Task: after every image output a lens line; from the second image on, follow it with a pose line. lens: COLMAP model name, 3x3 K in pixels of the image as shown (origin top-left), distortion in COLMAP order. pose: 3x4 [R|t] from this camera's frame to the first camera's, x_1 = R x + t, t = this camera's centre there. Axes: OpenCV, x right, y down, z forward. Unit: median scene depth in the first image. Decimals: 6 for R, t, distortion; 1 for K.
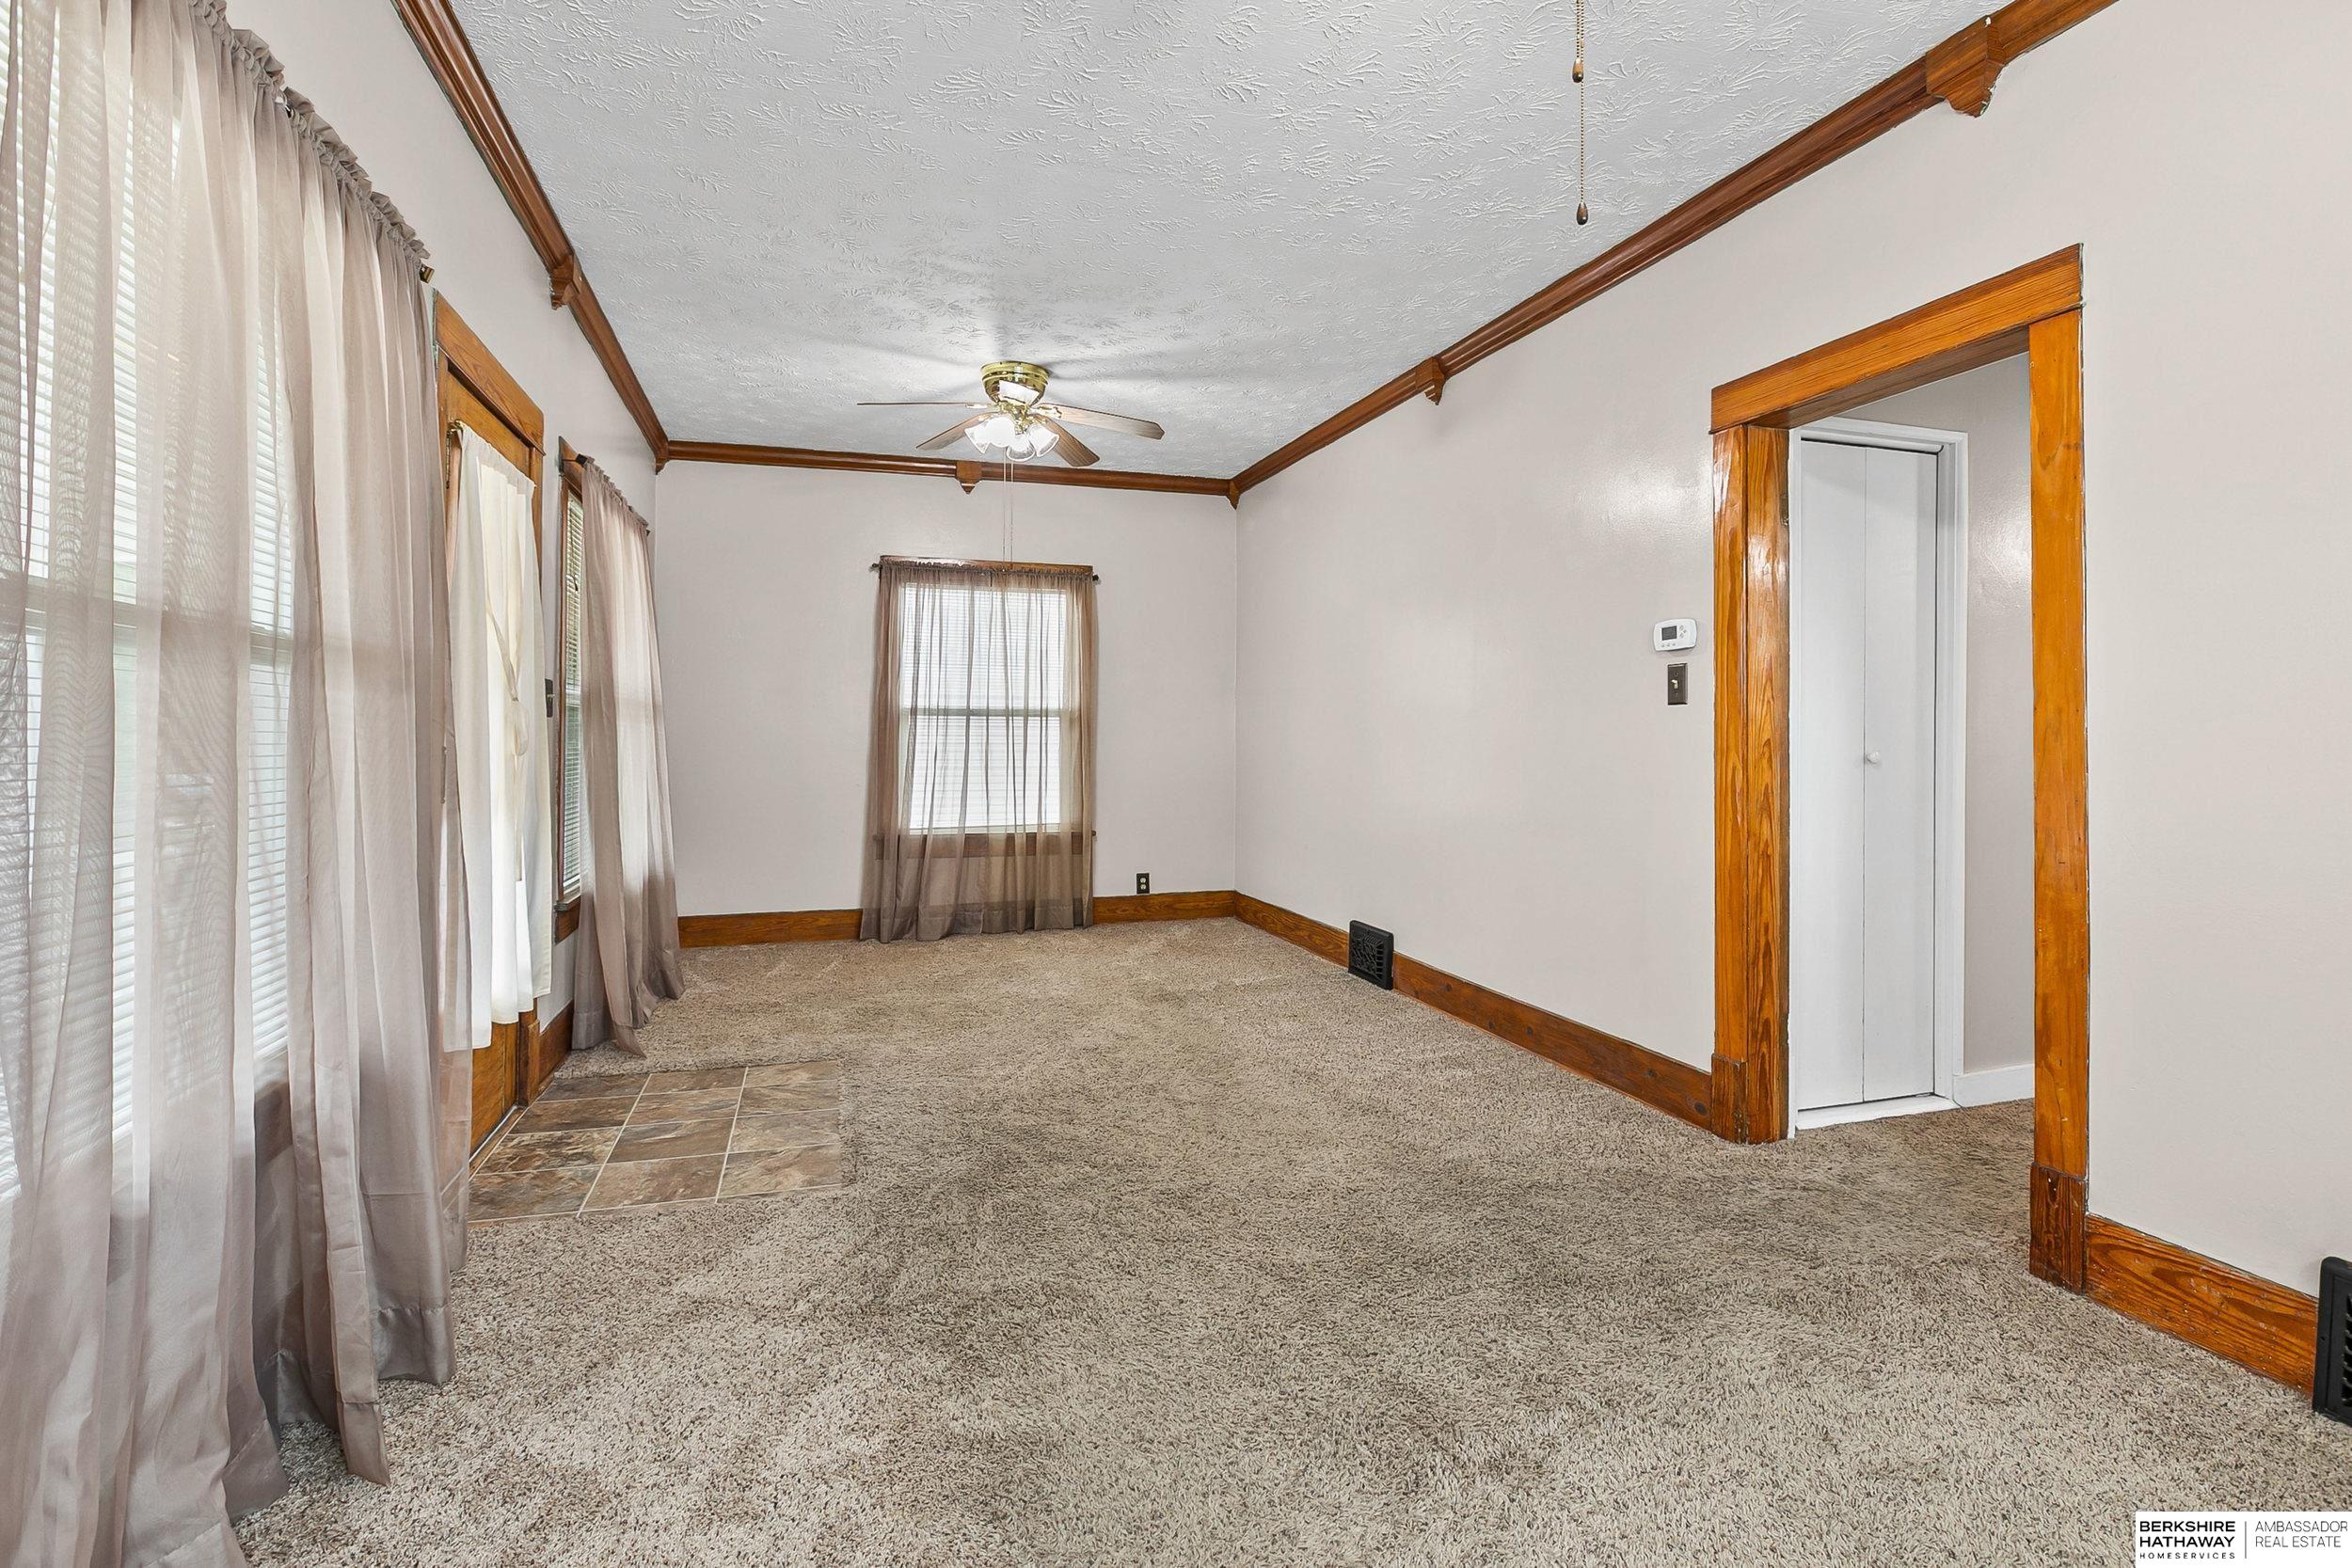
lens RADIAL K [[1089.8, 0, 1161.3], [0, 1089.8, 747.7], [0, 0, 1]] dist [-0.004201, 0.000129]
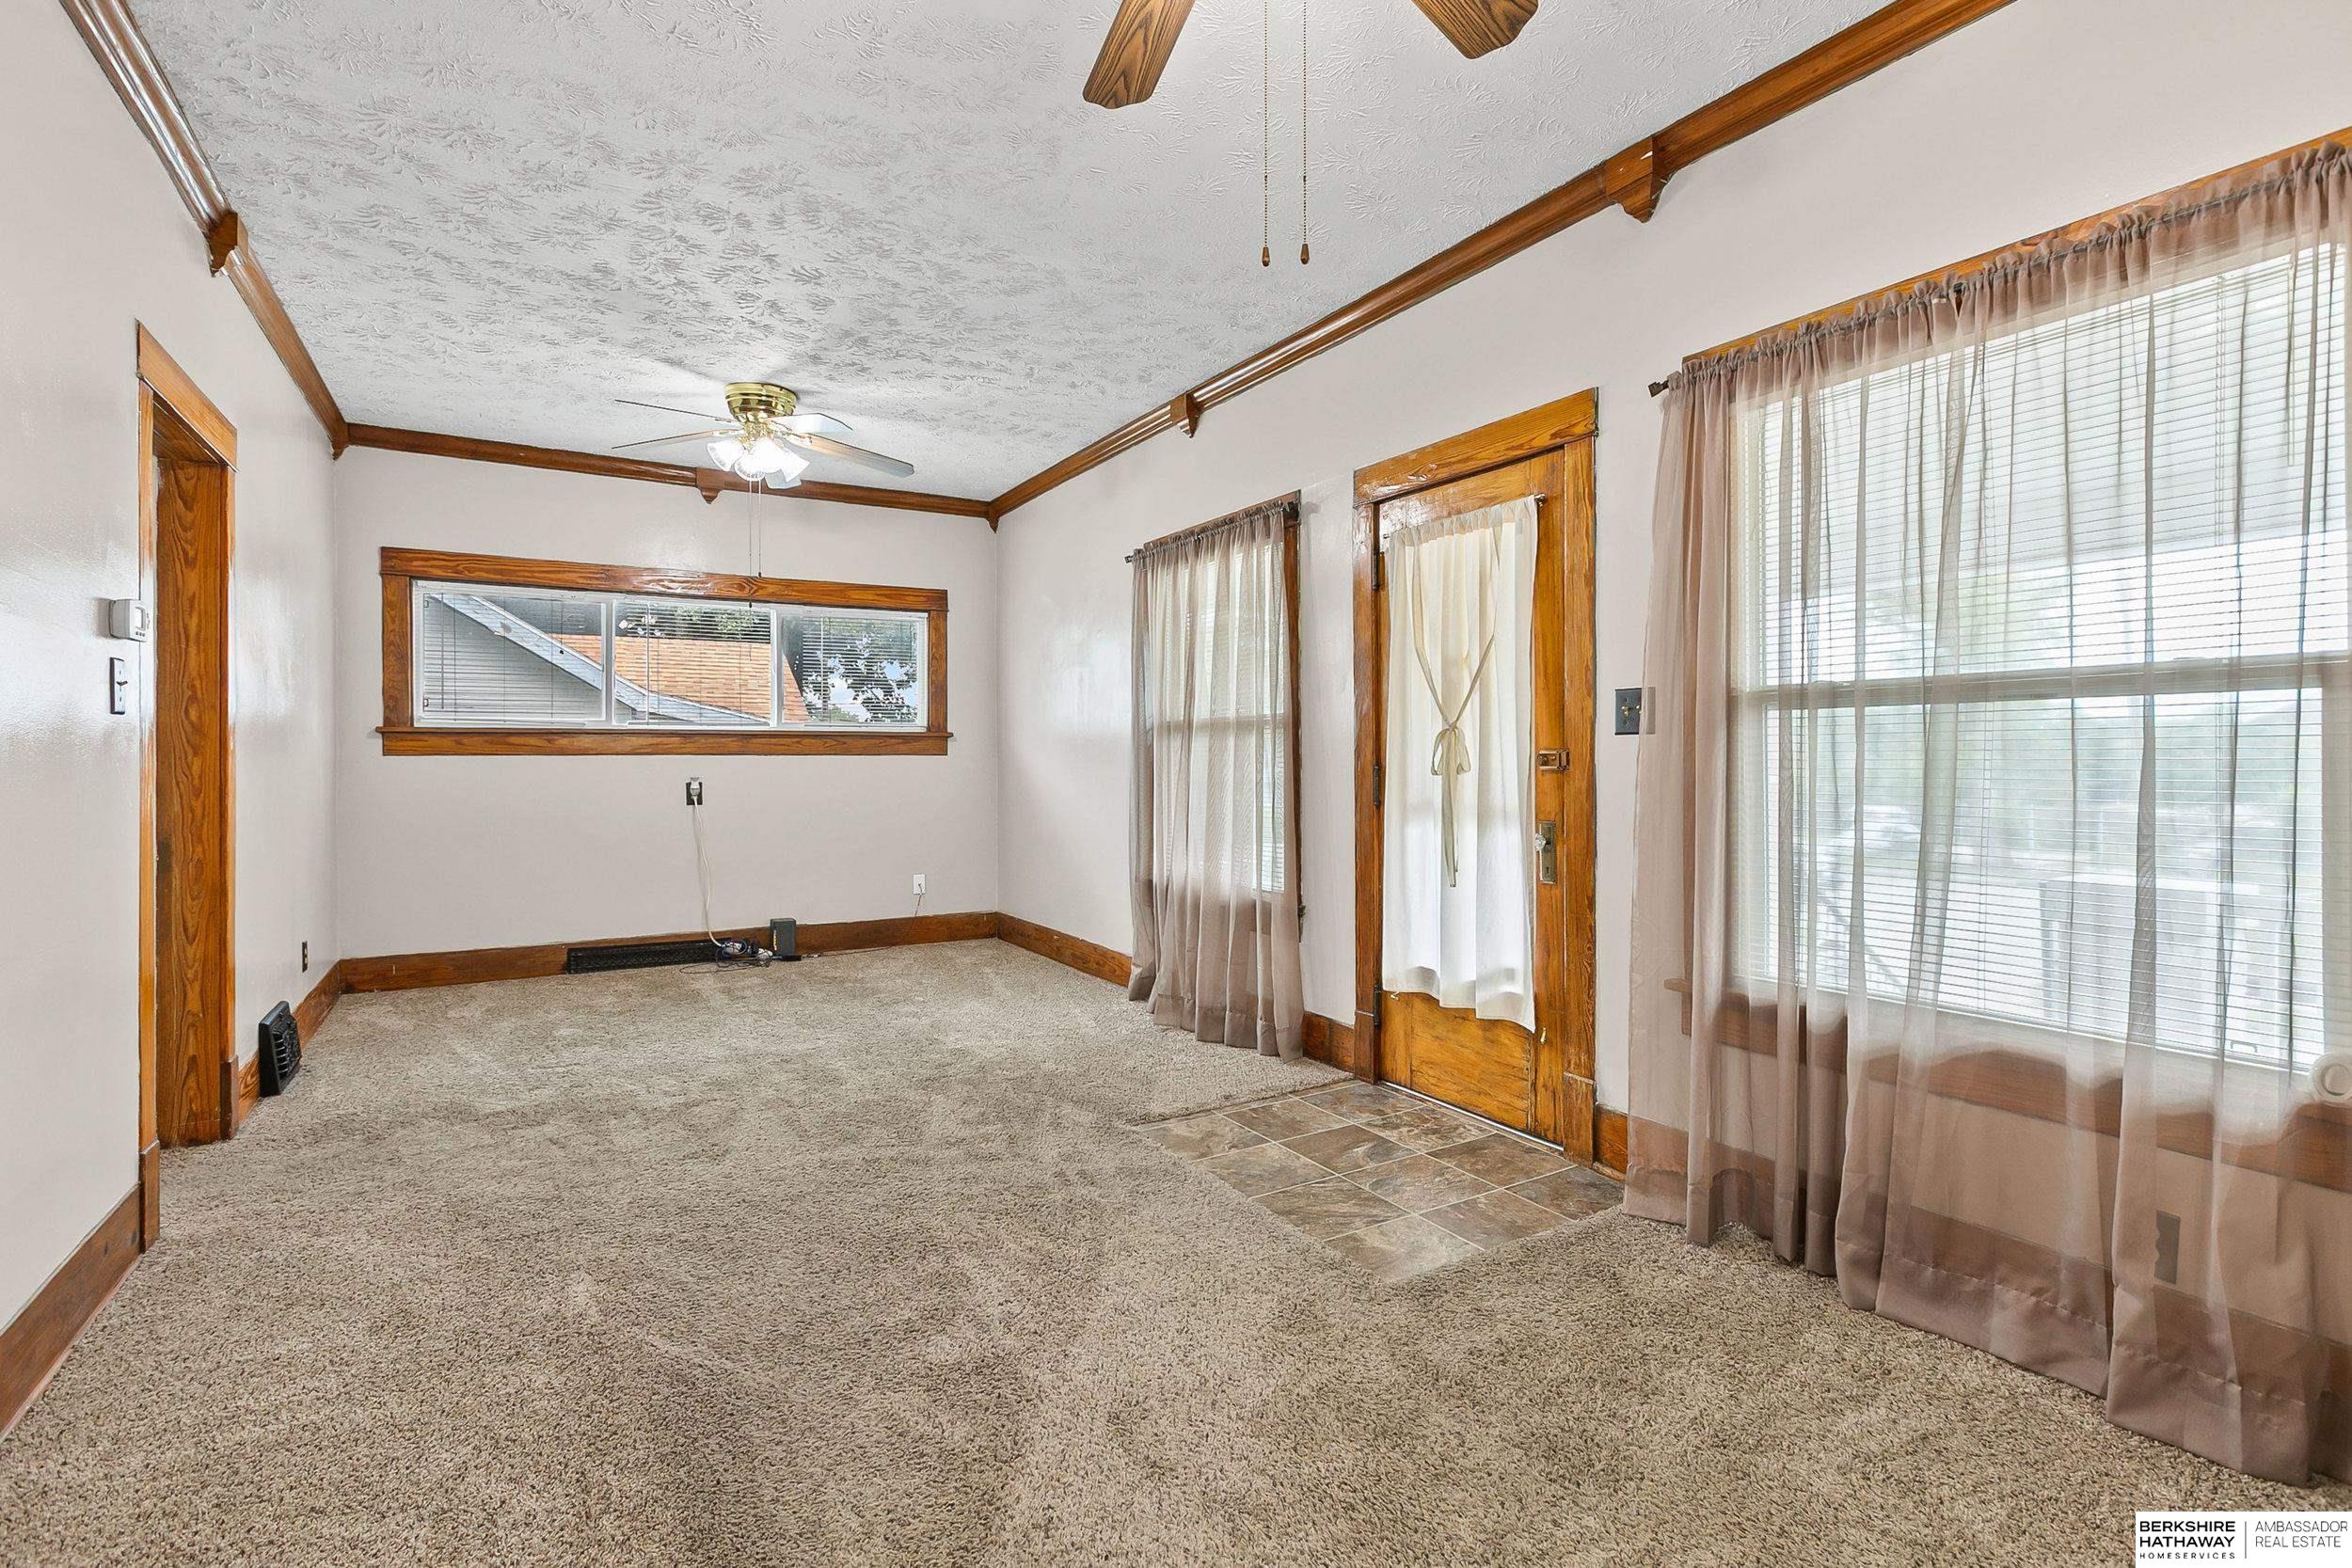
lens RADIAL K [[1089.8, 0, 1164.4], [0, 1089.8, 783.4], [0, 0, 1]] dist [-0.004201, 0.000129]
pose [[-0.974046, 0.004580, -0.226305, -0.039860], [-0.001724, 0.999616, 0.027649, -0.013499], [0.226345, 0.027322, -0.973664, 1.733946]]
